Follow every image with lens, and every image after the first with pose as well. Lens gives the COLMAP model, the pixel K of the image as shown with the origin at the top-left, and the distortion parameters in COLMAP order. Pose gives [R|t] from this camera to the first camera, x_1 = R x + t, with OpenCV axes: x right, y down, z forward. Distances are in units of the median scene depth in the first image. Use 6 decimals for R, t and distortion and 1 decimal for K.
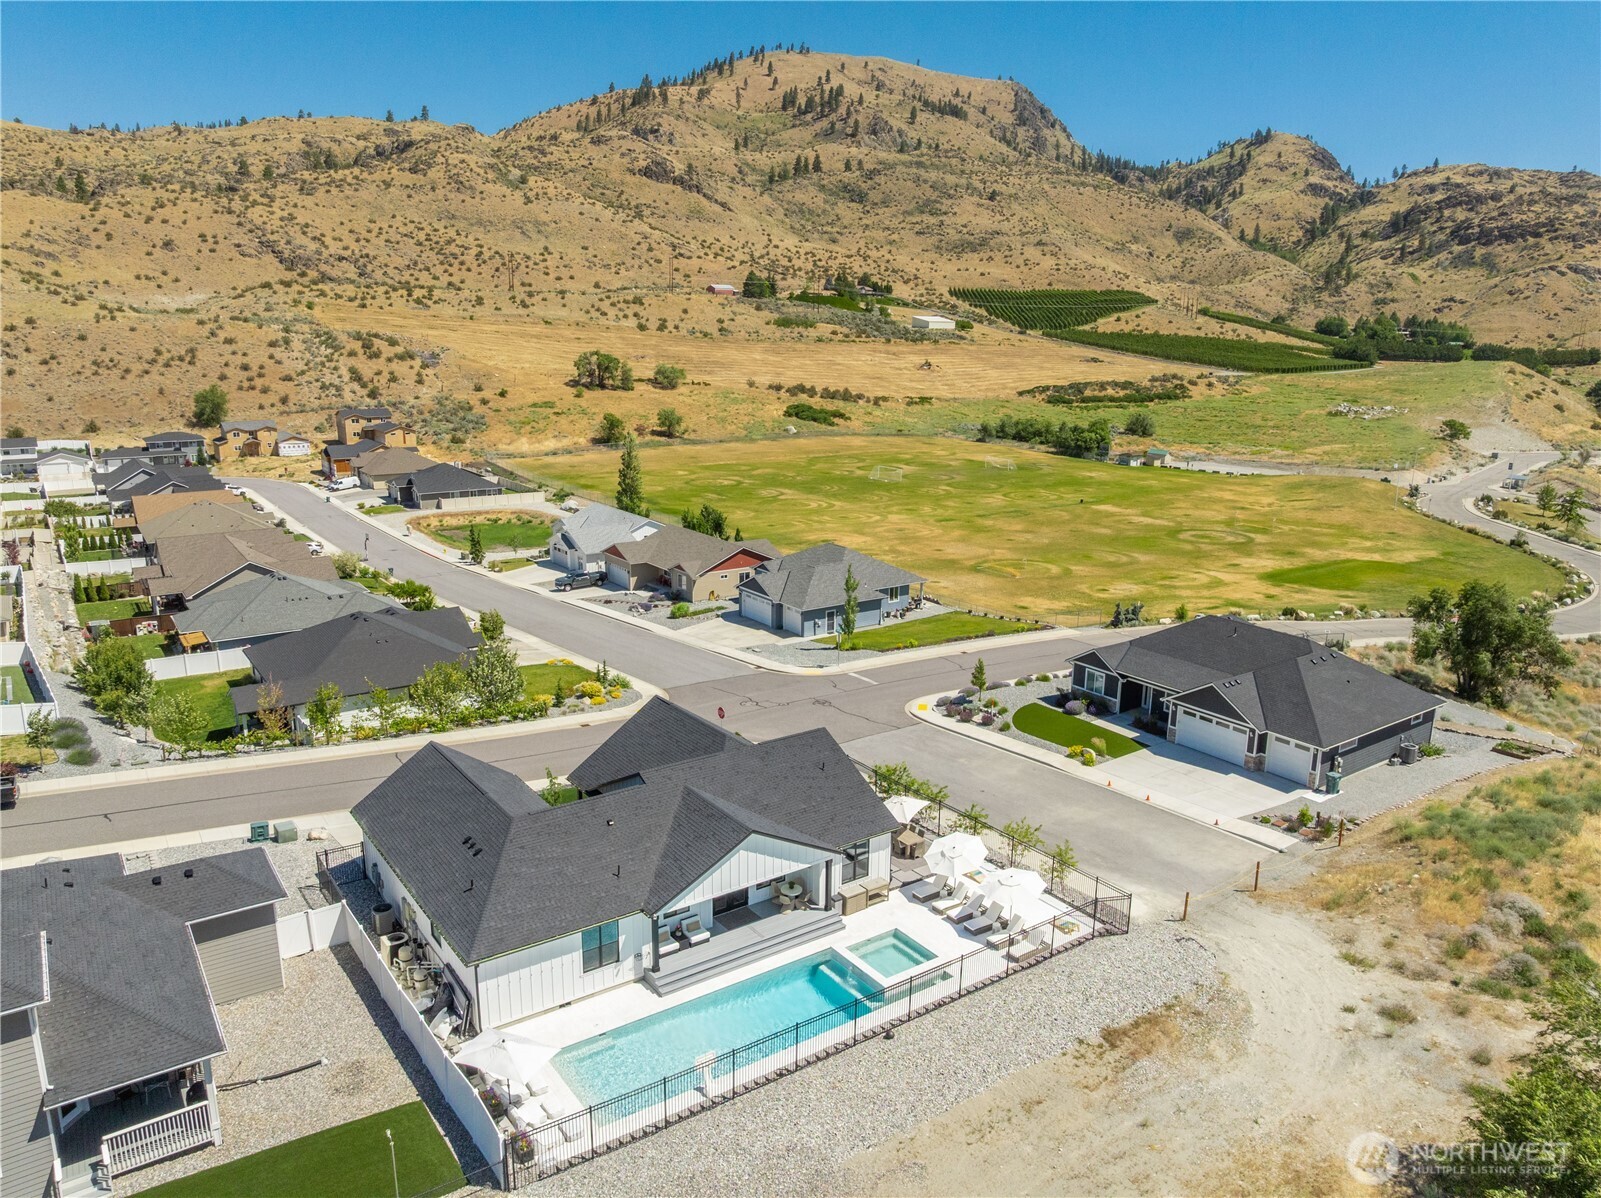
lens RADIAL K [[1128.2, 0, 802.2], [0, 1128.2, 603.7], [0, 0, 1]] dist [-0.043161, 0.016778]
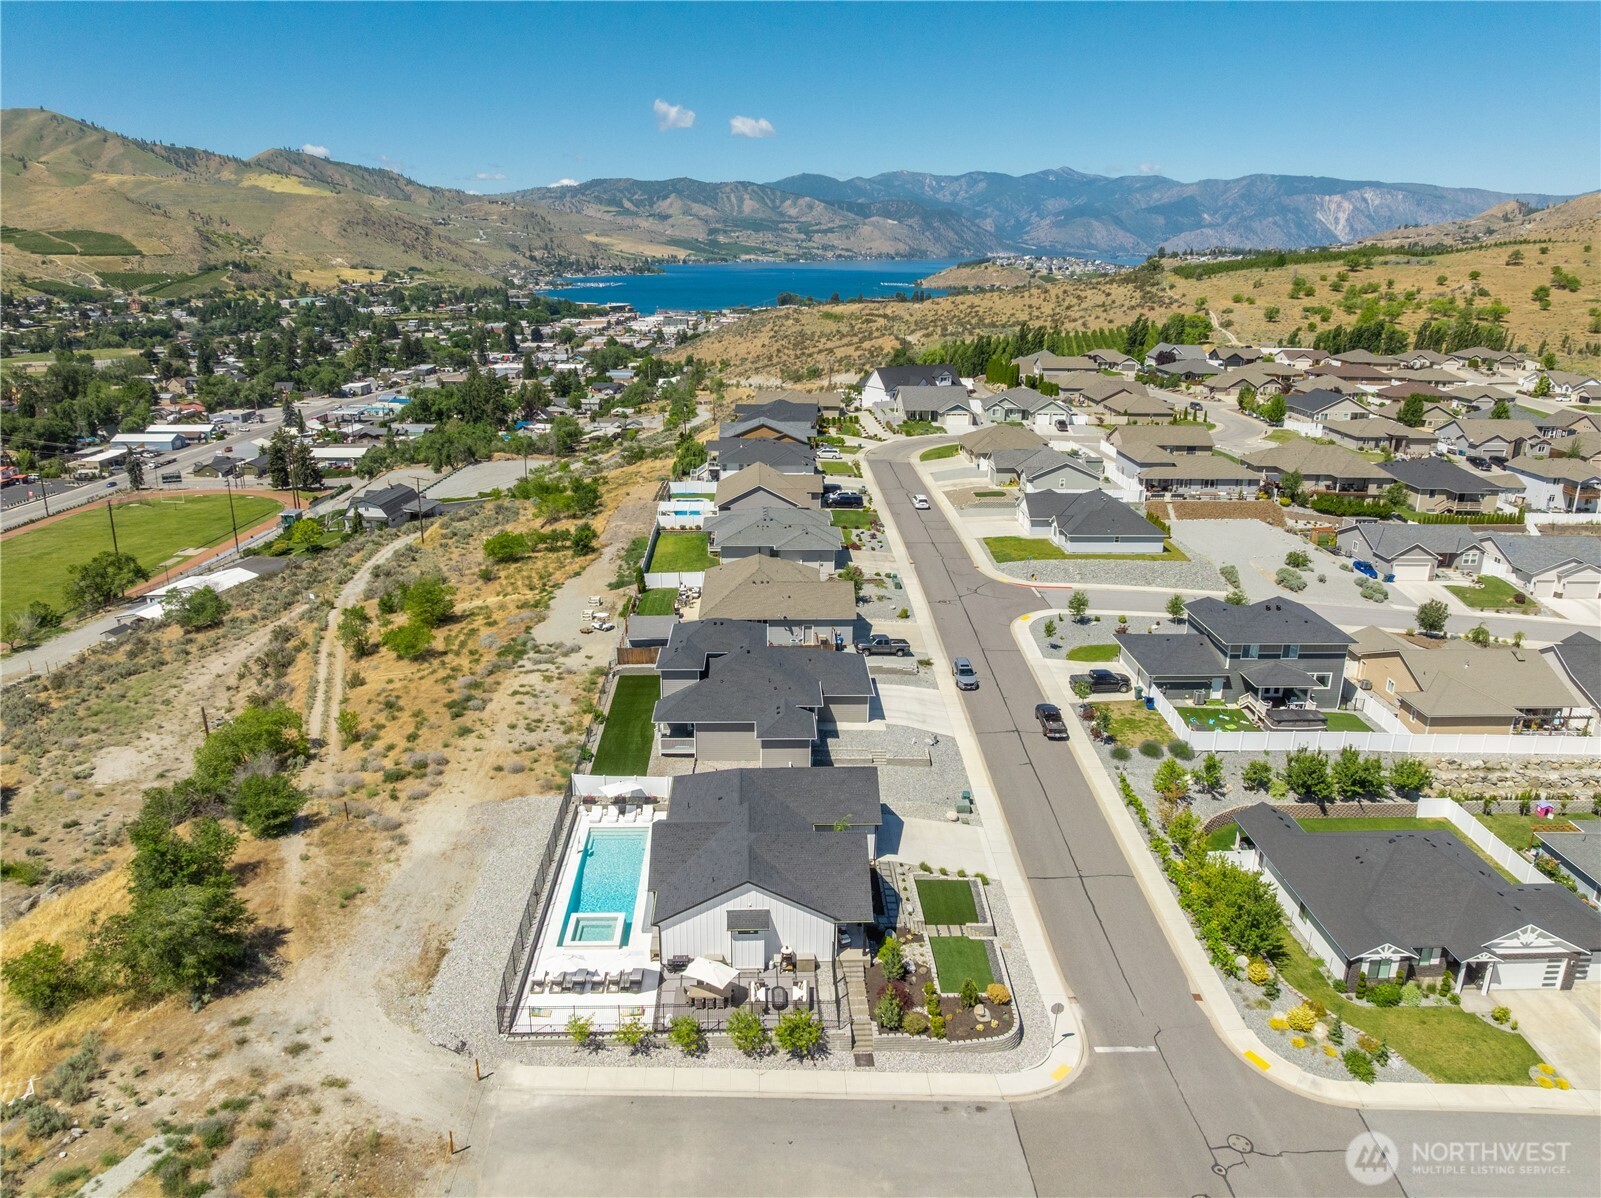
lens RADIAL K [[1128.2, 0, 805.6], [0, 1128.2, 592.9], [0, 0, 1]] dist [-0.043161, 0.016778]
pose [[-0.542421, 0.231131, -0.807686, 0.059675], [-0.222786, 0.887414, 0.403564, -0.044832], [0.810028, 0.398843, -0.429859, 0.094768]]
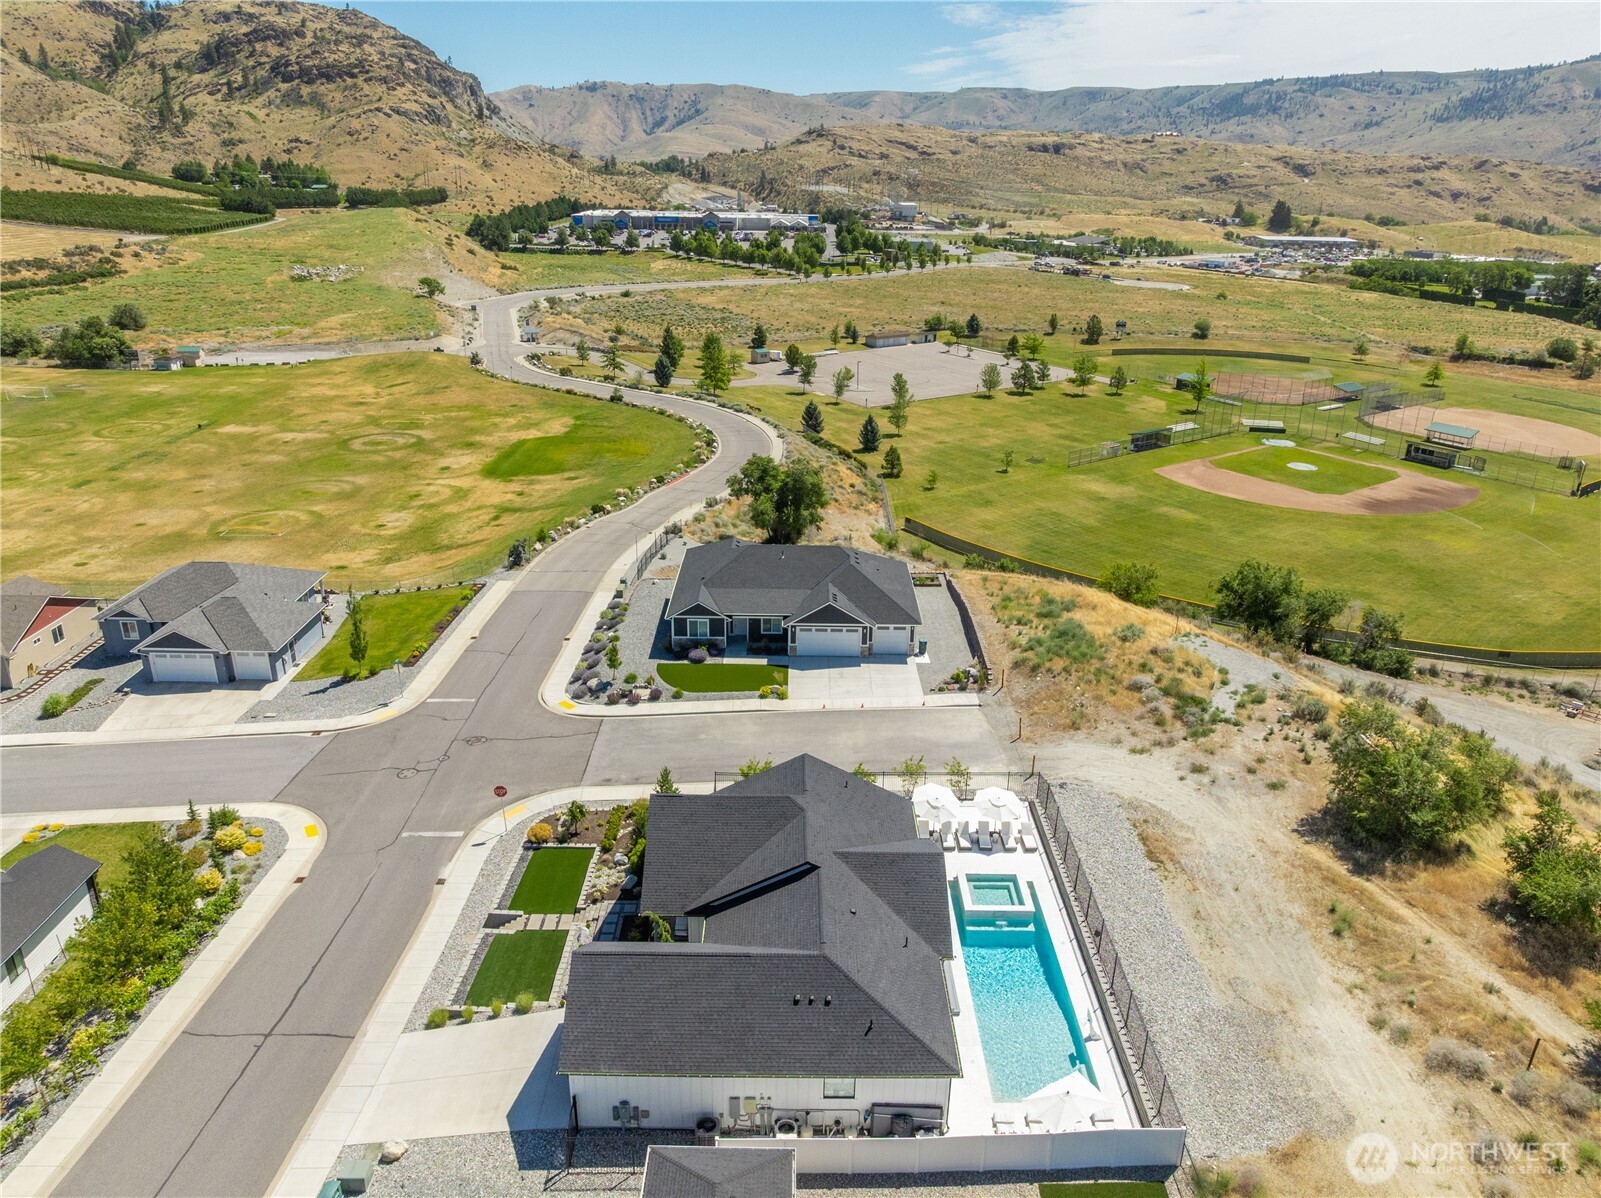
lens RADIAL K [[1128.2, 0, 803.5], [0, 1128.2, 609.0], [0, 0, 1]] dist [-0.043161, 0.016778]
pose [[0.575972, -0.305241, 0.758343, -0.050329], [0.192392, 0.952230, 0.237158, -0.018649], [-0.794507, 0.009303, 0.607184, 0.021316]]
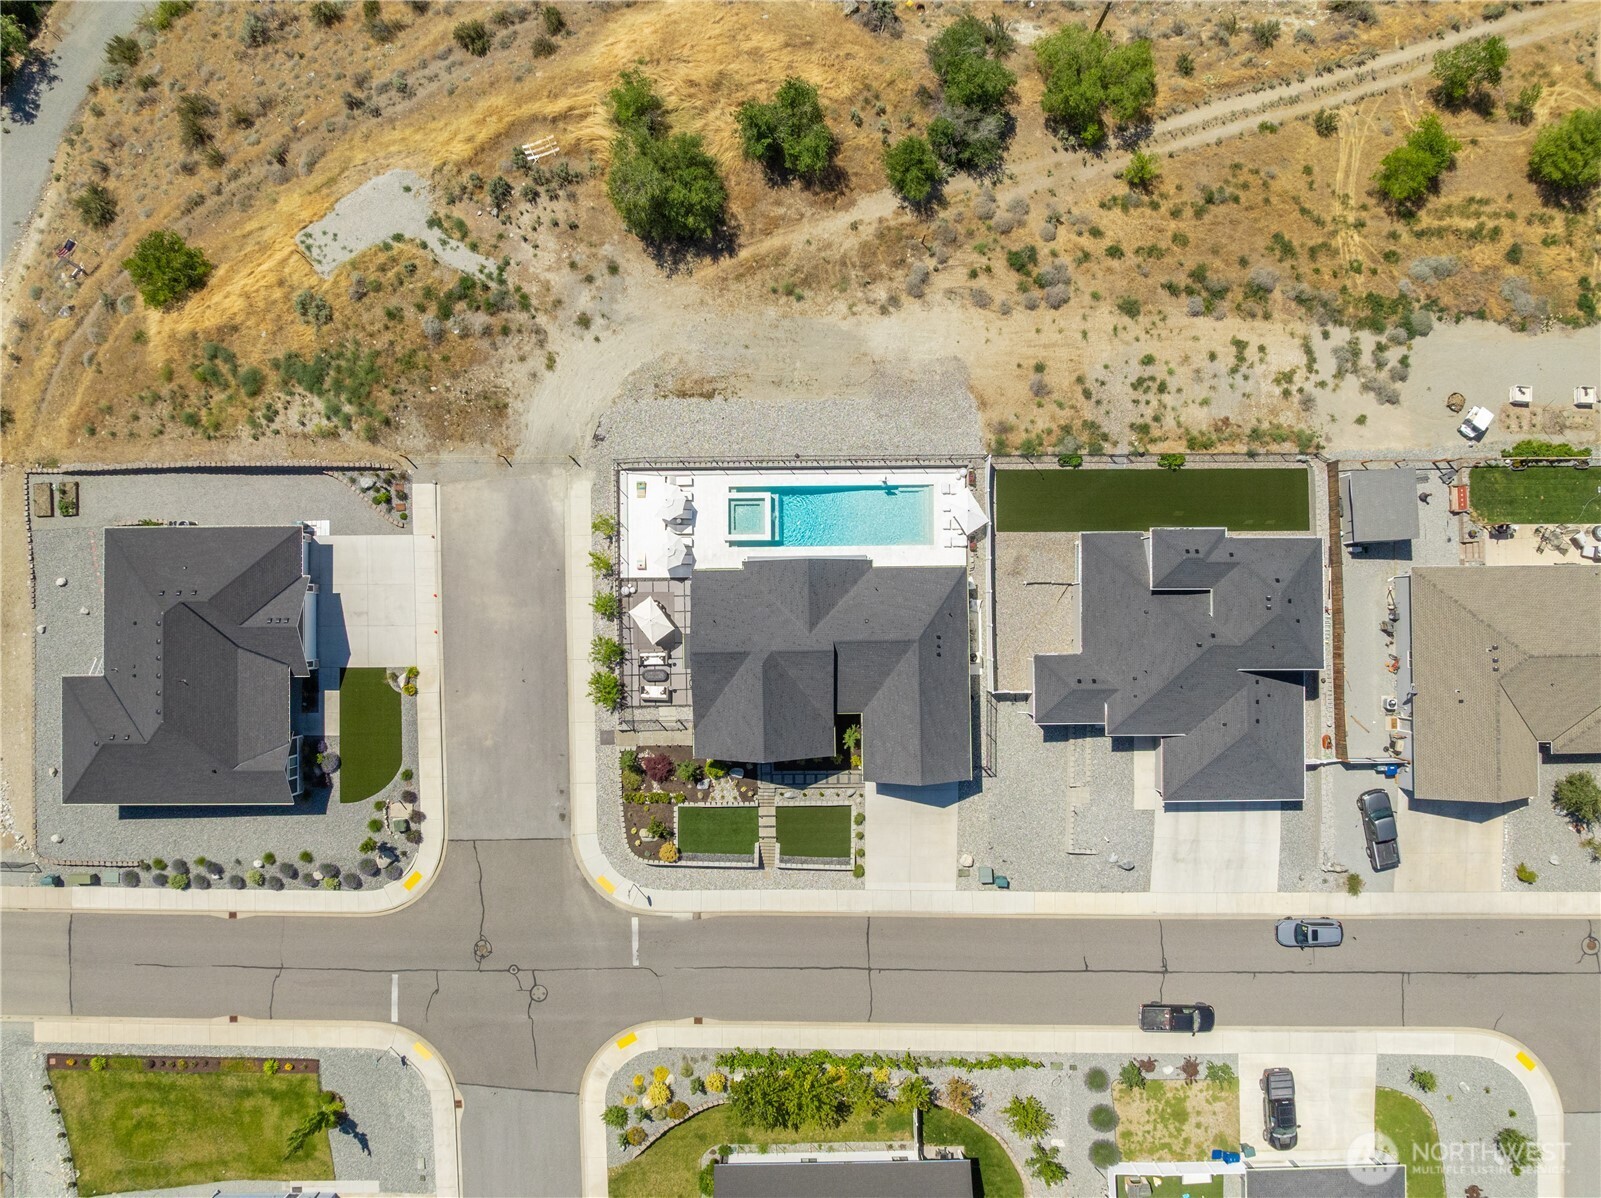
lens RADIAL K [[1128.2, 0, 793.5], [0, 1128.2, 600.3], [0, 0, 1]] dist [-0.043161, 0.016778]
pose [[-0.821878, -0.569350, -0.018881, -0.001417], [0.110474, -0.191814, 0.975194, -0.081982], [-0.558849, 0.799405, 0.220546, 0.036092]]
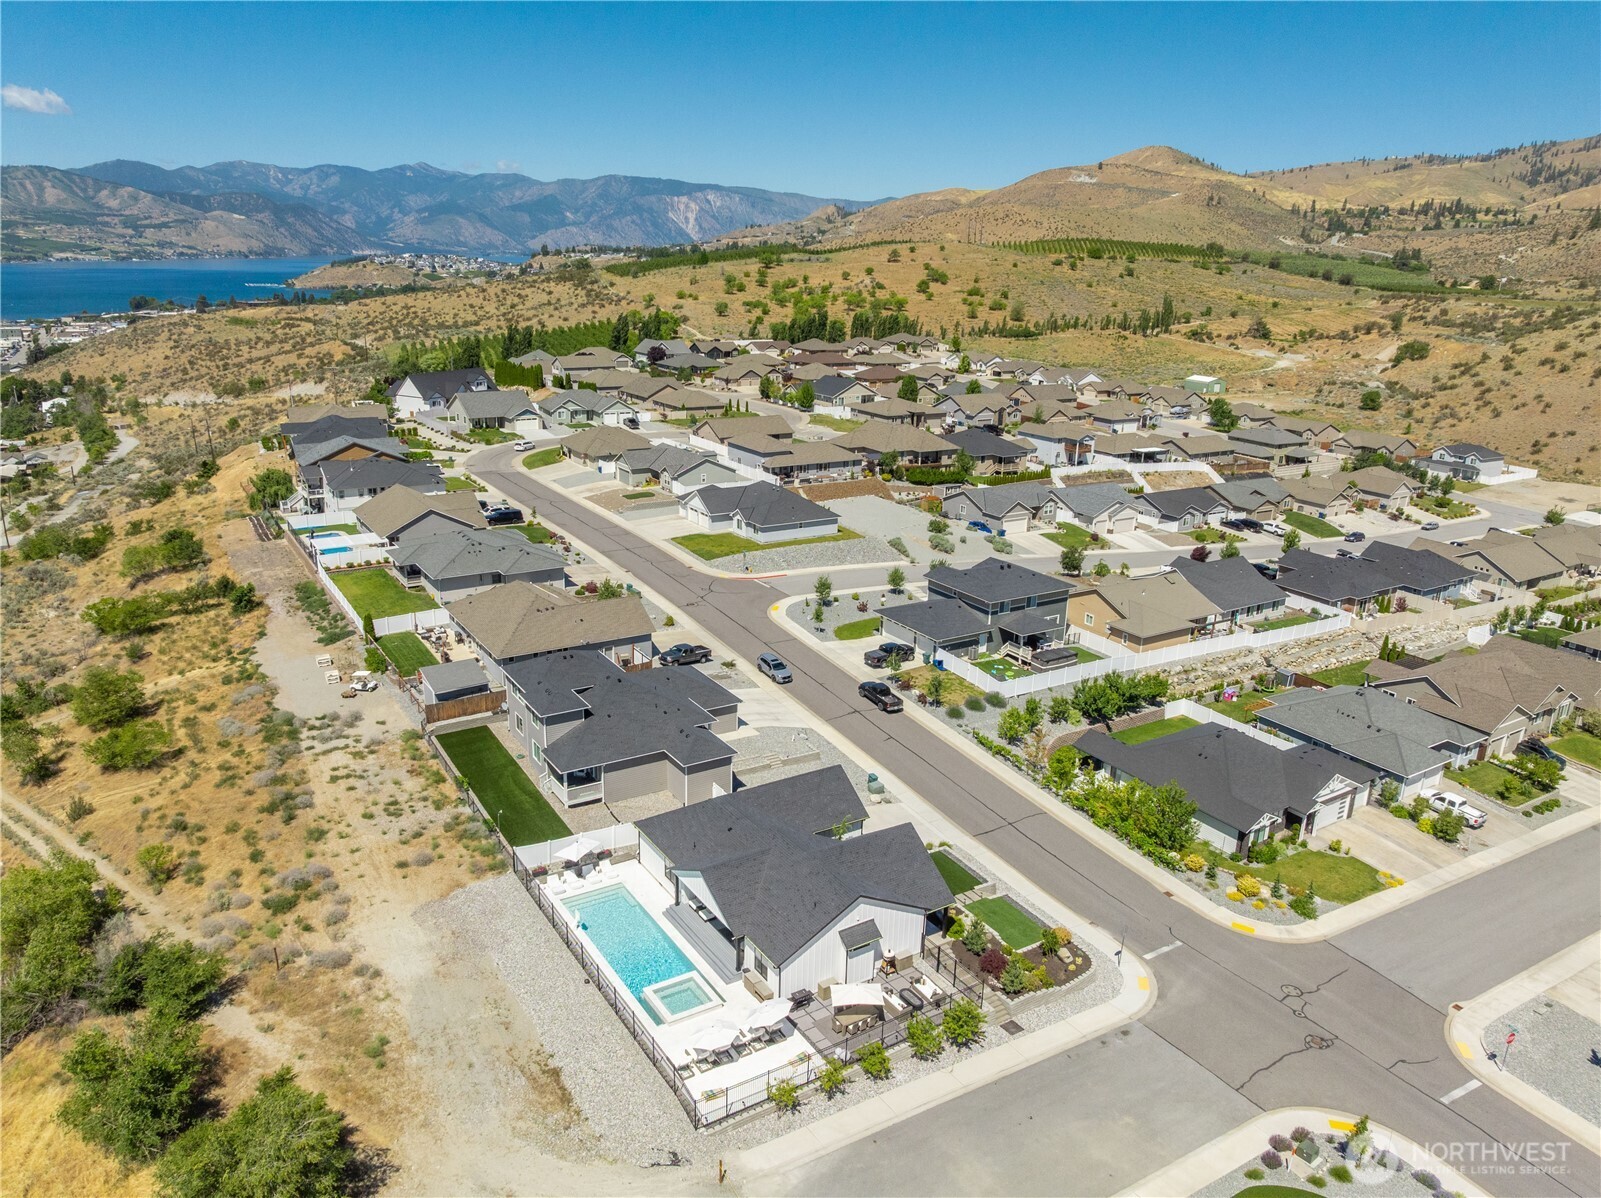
lens RADIAL K [[1128.2, 0, 802.9], [0, 1128.2, 595.0], [0, 0, 1]] dist [-0.043161, 0.016778]
pose [[-0.047982, 0.277460, -0.959538, 0.072549], [-0.268537, 0.921693, 0.279945, -0.033910], [0.962074, 0.271104, 0.030284, 0.052687]]
